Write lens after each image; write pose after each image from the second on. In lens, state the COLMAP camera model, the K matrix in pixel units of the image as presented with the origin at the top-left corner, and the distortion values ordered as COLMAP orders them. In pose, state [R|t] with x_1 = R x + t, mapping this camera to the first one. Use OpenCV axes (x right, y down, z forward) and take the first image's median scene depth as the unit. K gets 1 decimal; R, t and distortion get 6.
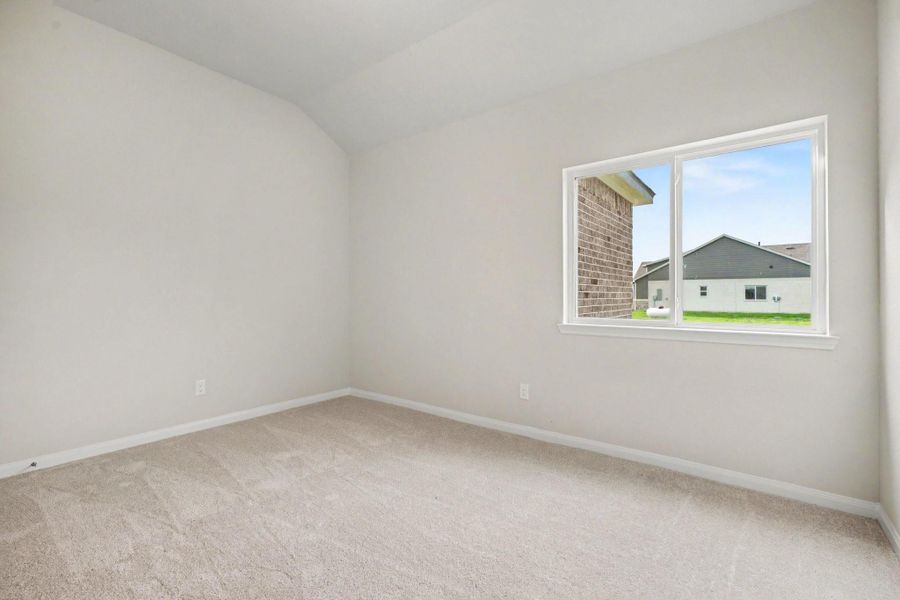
lens RADIAL K [[408.9, 0, 448.1], [0, 408.9, 299.7], [0, 0, 1]] dist [-0.001409, 0.000475]
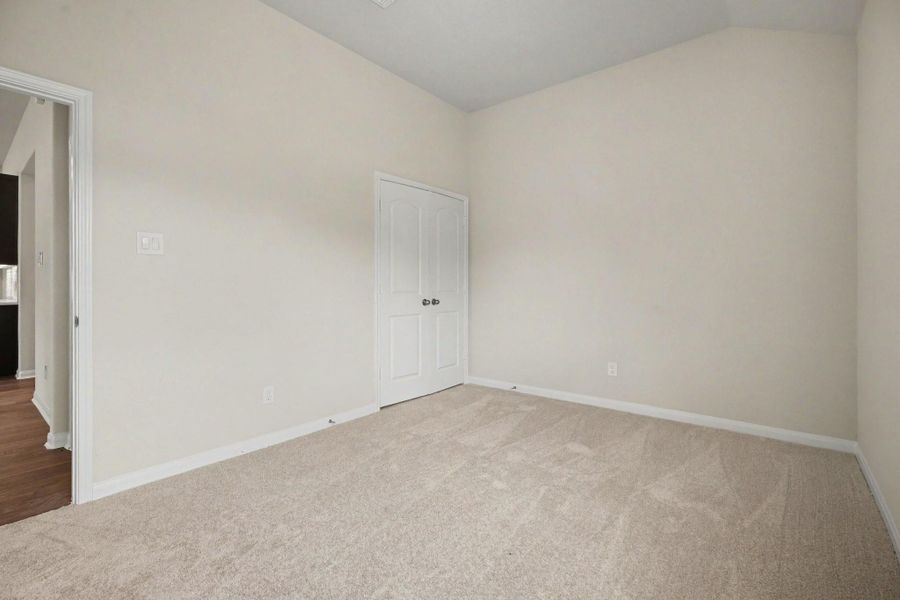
lens RADIAL K [[408.9, 0, 448.2], [0, 408.9, 292.0], [0, 0, 1]] dist [-0.001409, 0.000475]
pose [[-0.036092, 0.018817, -0.999171, 0.557984], [0.000671, 0.999823, 0.018805, -0.011098], [0.999348, 0.000008, -0.036098, 0.699004]]
